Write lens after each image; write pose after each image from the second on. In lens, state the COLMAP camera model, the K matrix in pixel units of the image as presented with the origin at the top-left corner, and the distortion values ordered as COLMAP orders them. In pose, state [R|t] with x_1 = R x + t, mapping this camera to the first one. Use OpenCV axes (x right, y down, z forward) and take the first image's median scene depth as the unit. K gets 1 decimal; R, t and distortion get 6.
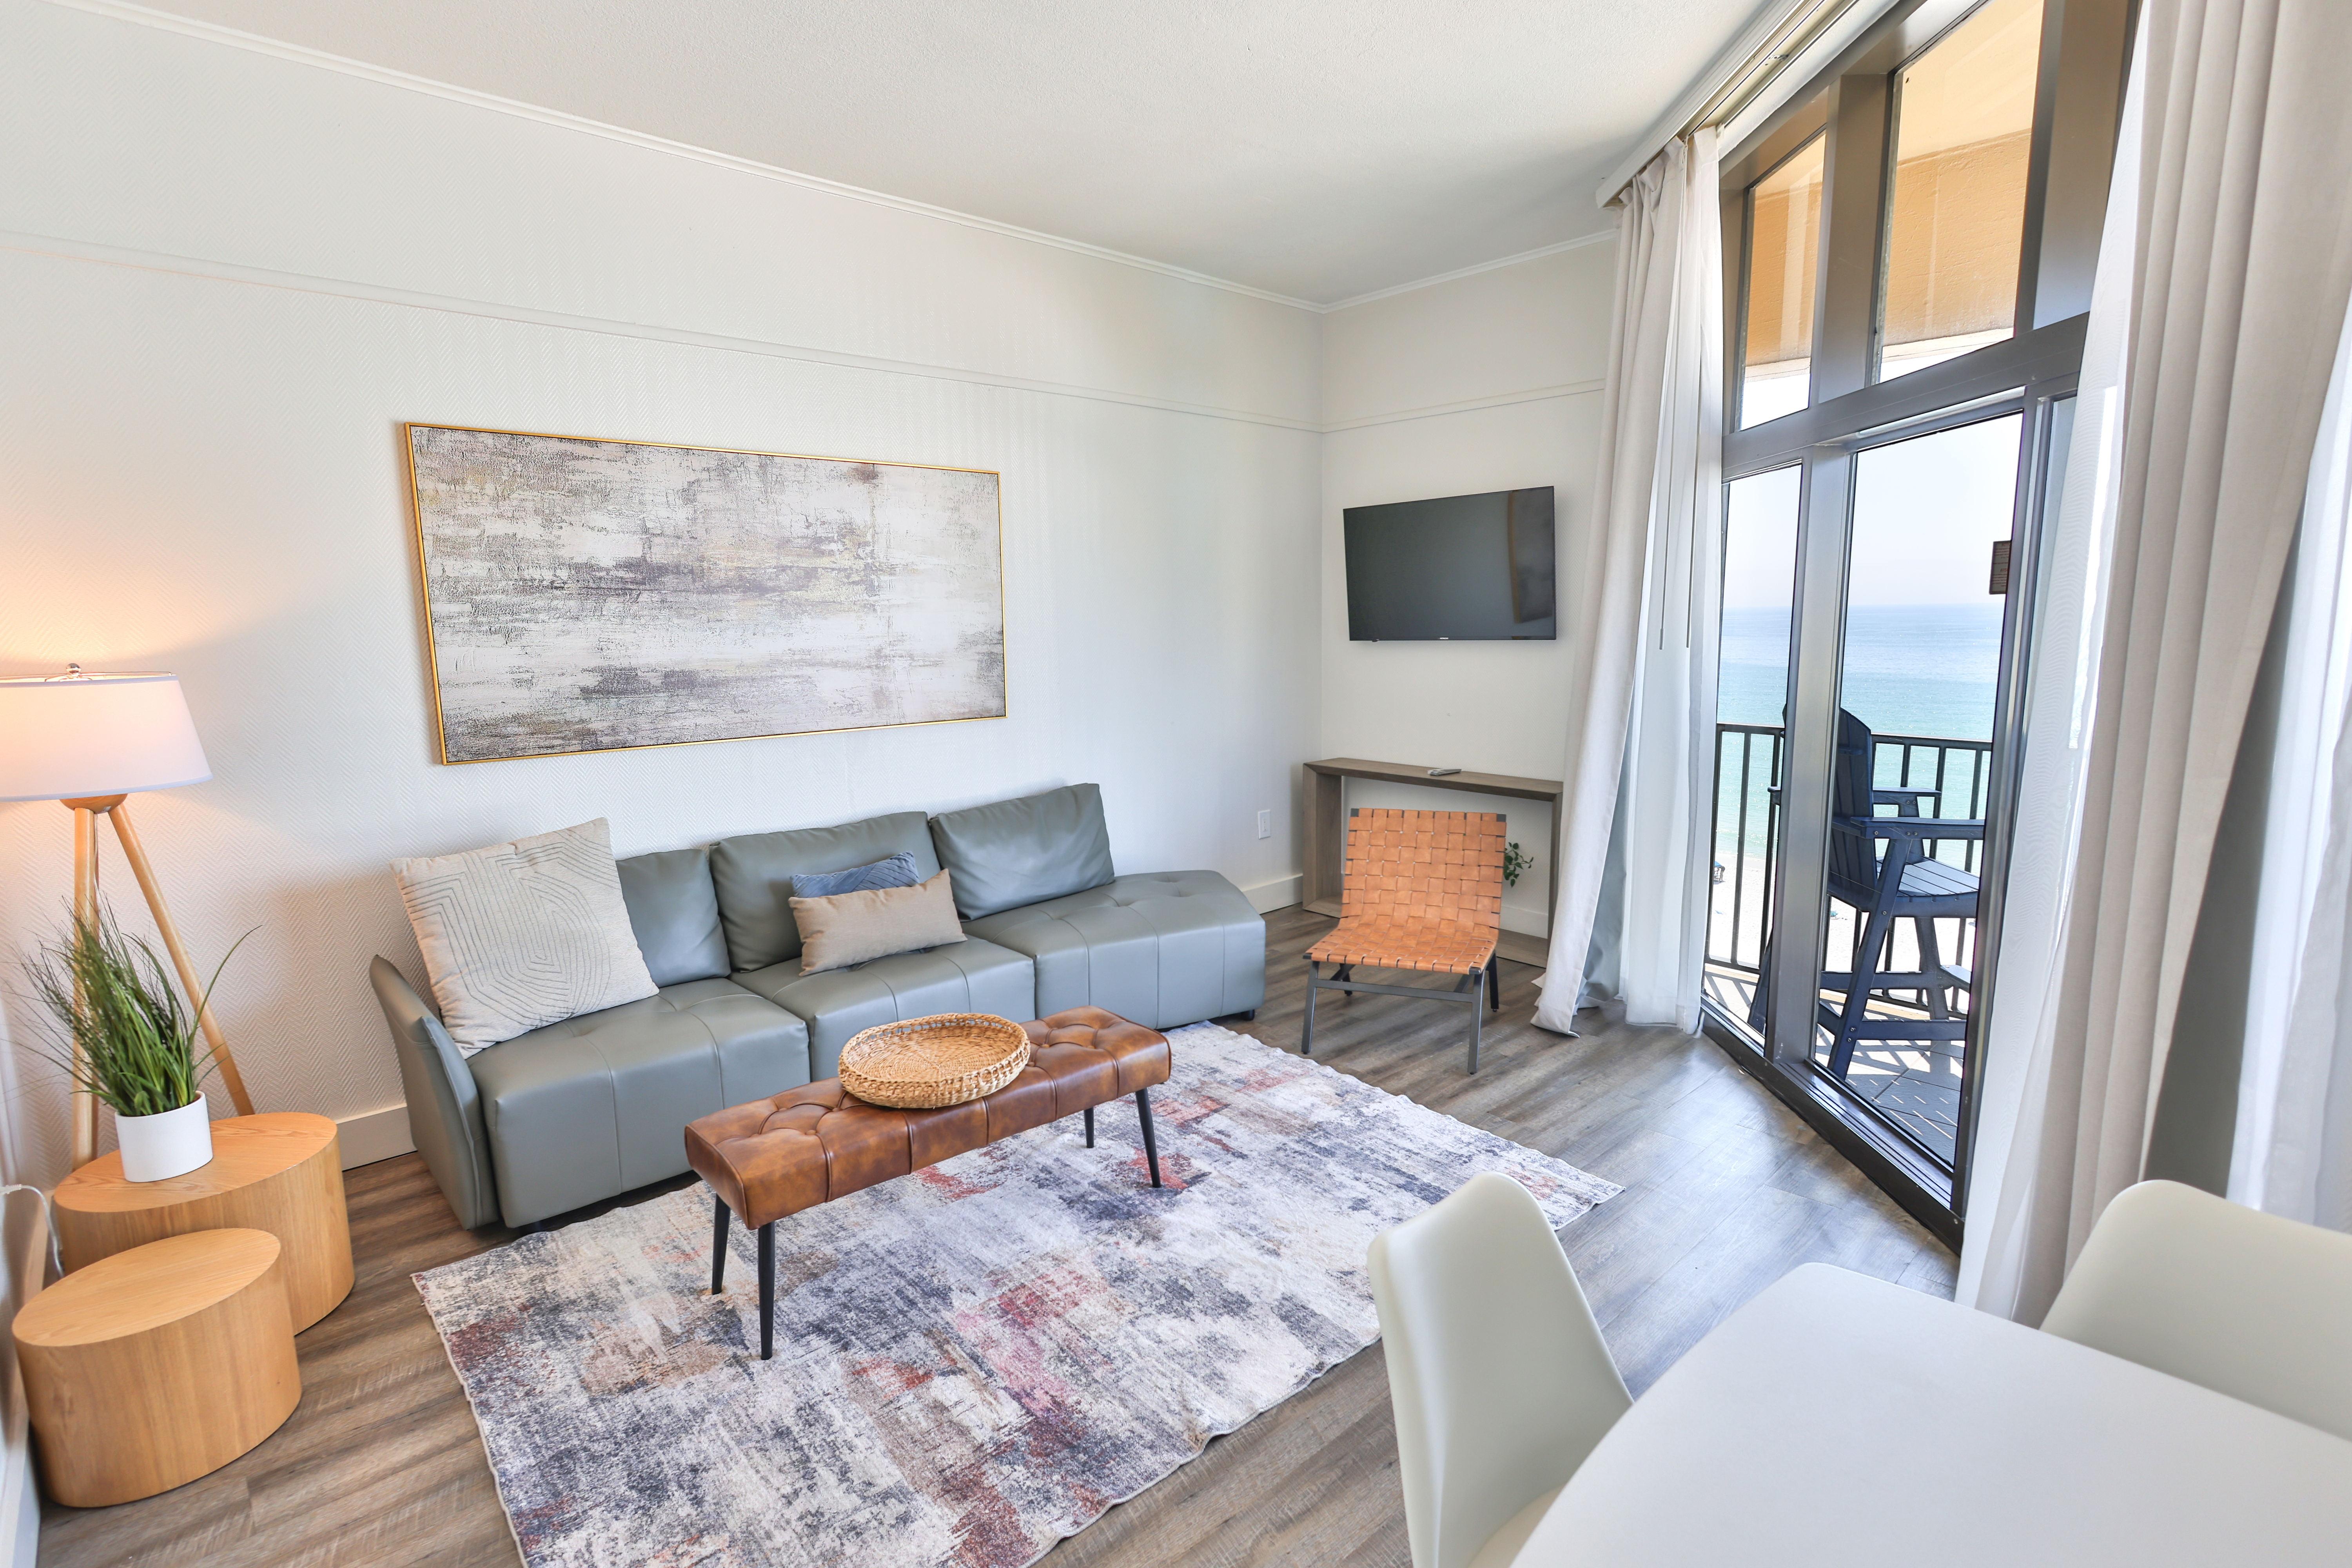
lens RADIAL K [[1151.5, 0, 1176.7], [0, 1151.5, 787.8], [0, 0, 1]] dist [0.002749, 0.000576]
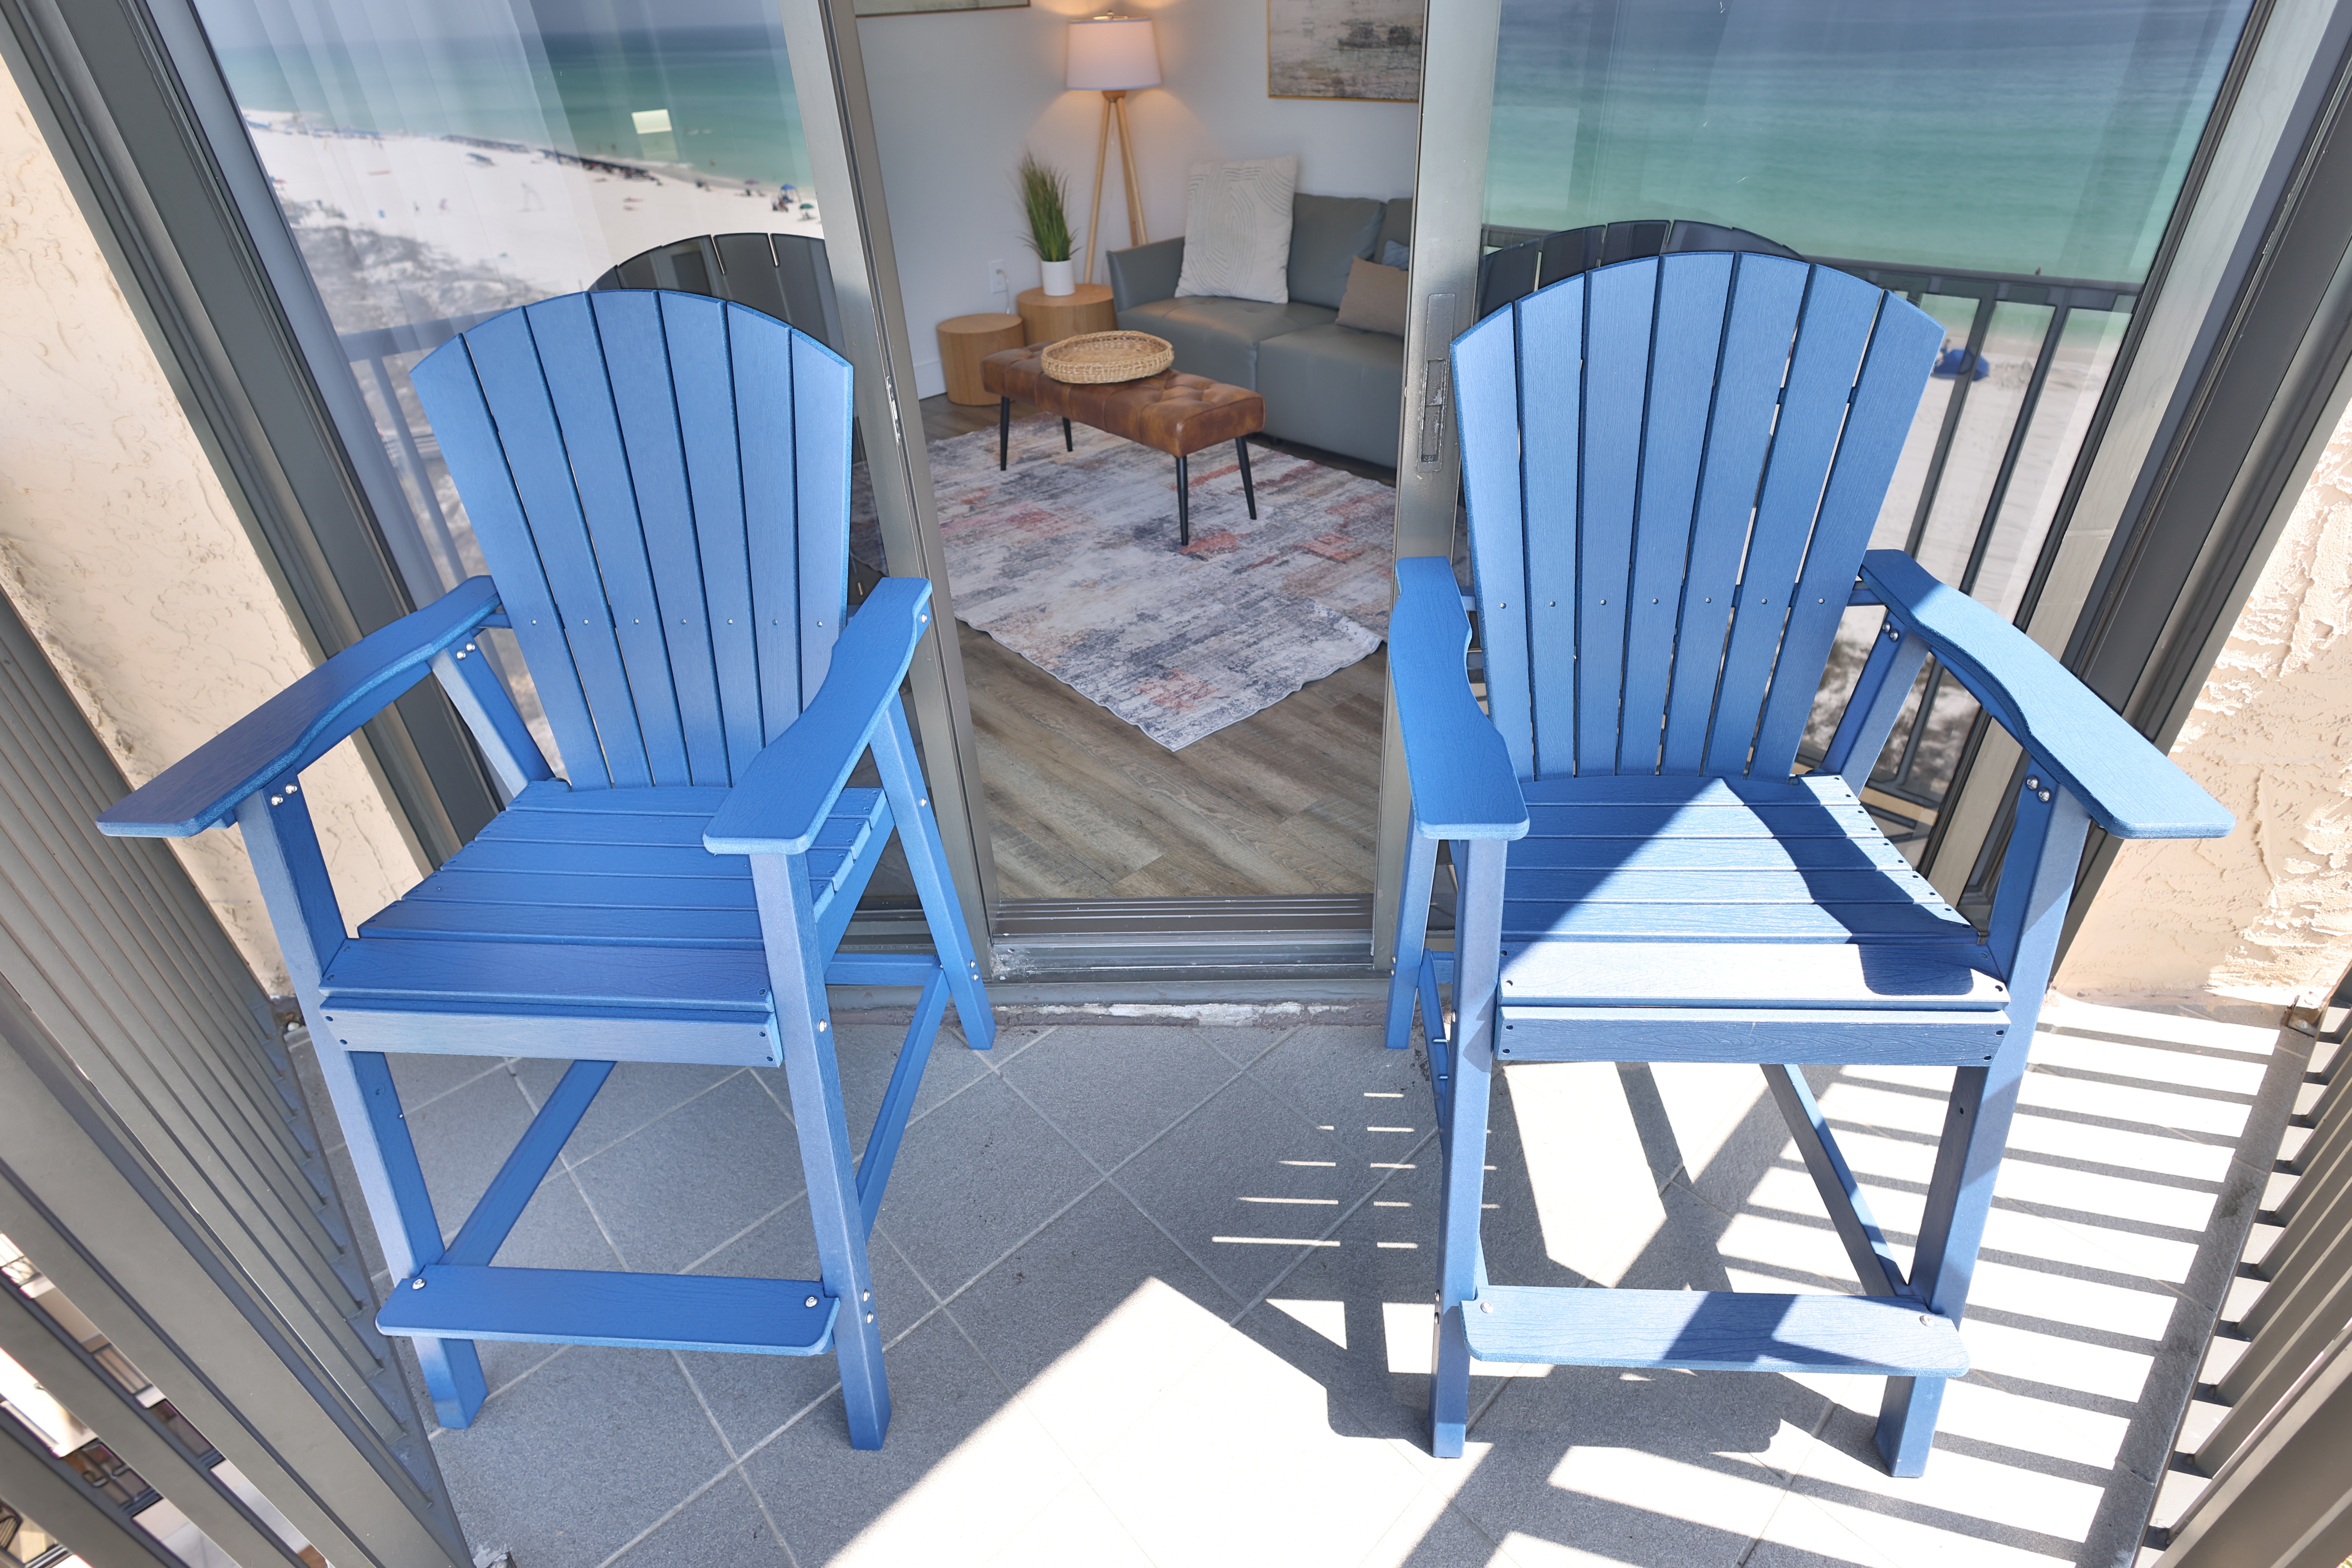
lens RADIAL K [[1151.5, 0, 1182.3], [0, 1151.5, 765.7], [0, 0, 1]] dist [0.002749, 0.000576]
pose [[0.012234, 0.566795, -0.823768, 0.948689], [-0.116070, 0.819066, 0.561836, -0.122478], [0.993166, 0.088742, 0.075808, 0.789730]]
